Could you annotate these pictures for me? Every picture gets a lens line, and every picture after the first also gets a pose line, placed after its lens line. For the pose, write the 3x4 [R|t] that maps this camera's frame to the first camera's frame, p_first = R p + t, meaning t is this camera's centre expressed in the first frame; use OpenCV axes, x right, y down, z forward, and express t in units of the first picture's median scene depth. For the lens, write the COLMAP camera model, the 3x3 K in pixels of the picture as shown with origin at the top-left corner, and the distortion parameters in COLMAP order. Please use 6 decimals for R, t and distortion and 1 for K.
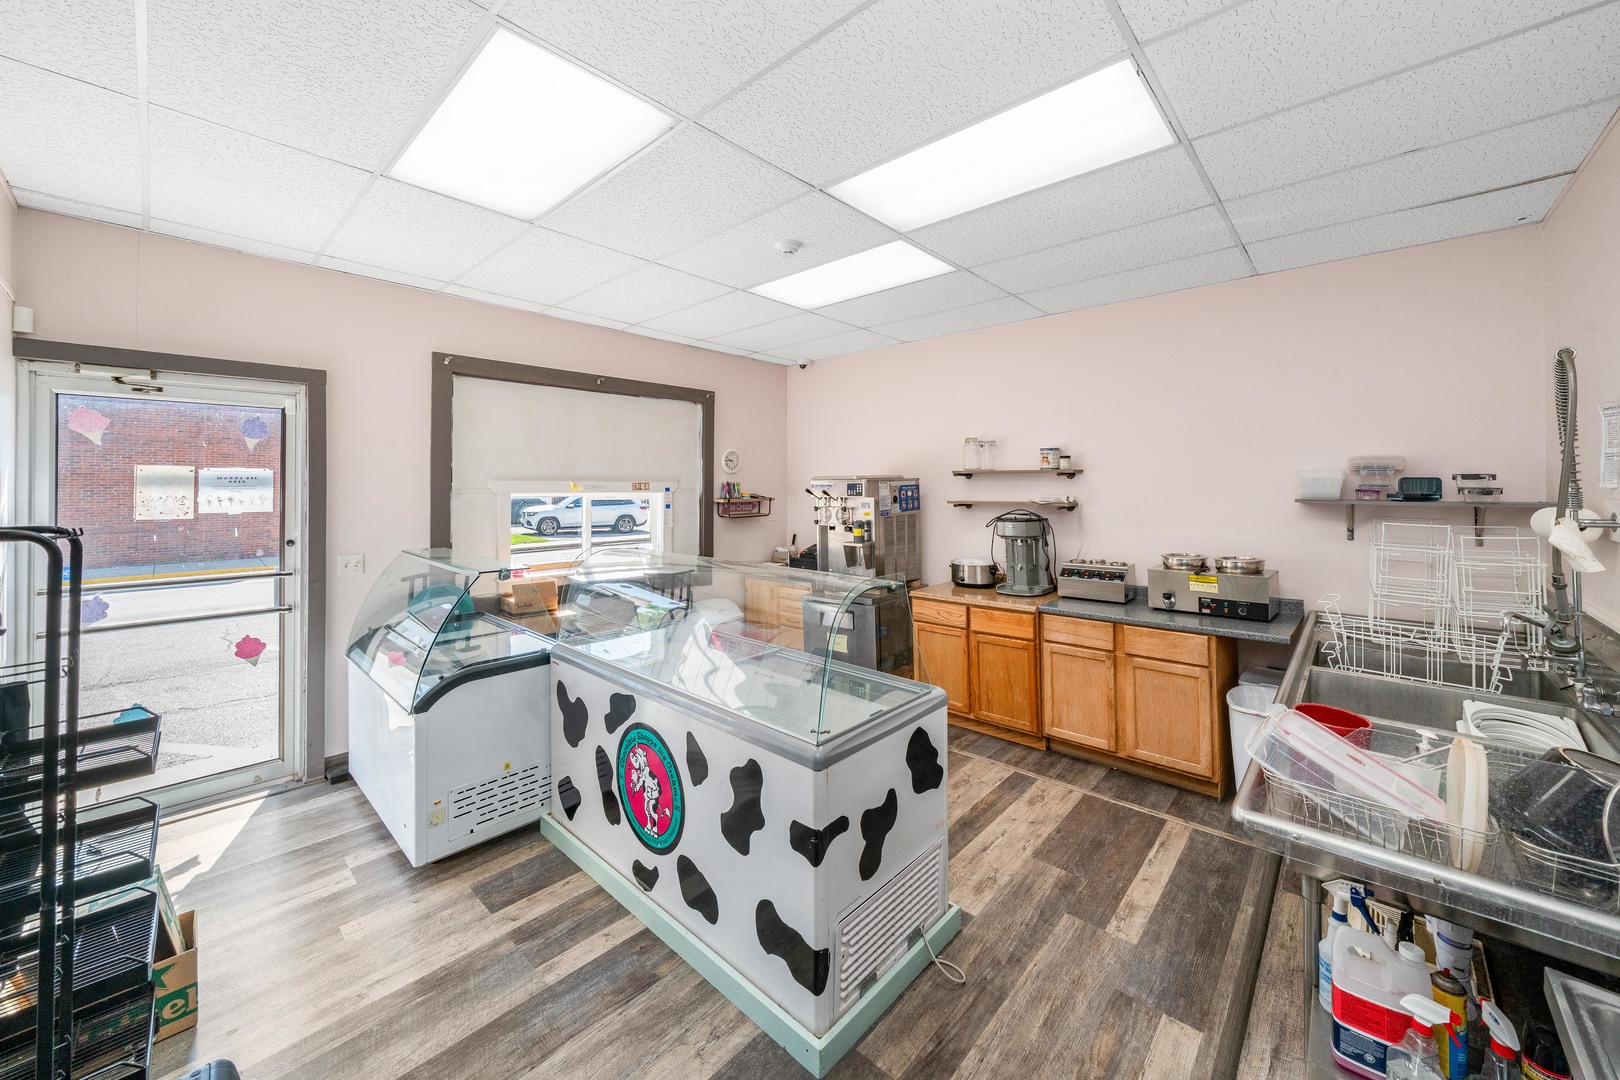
lens RADIAL K [[606.2, 0, 815.9], [0, 606.2, 490.7], [0, 0, 1]] dist [-0.001486, 0.000084]
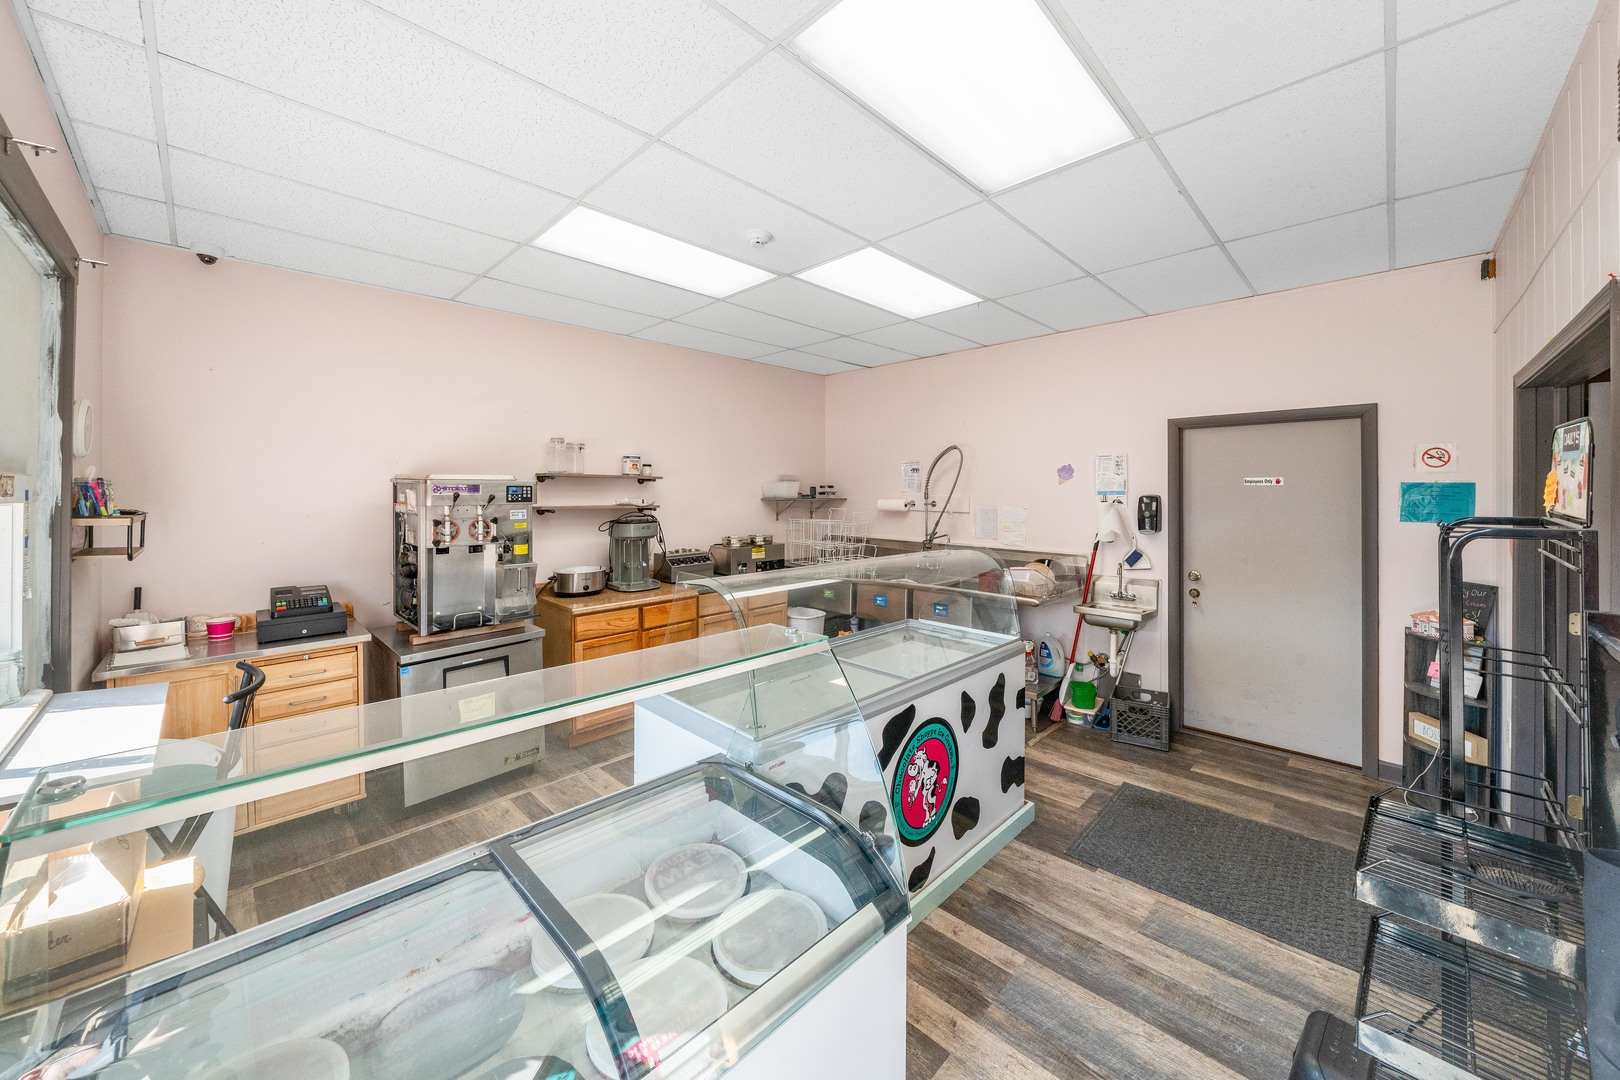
lens RADIAL K [[592.8, 0, 814.6], [0, 592.8, 503.2], [0, 0, 1]] dist [0.000409, -0.000134]
pose [[0.036551, -0.016135, 0.999202, -1.278184], [0.007711, 0.999844, 0.015863, 0.000916], [-0.999302, 0.007125, 0.036670, 1.146272]]
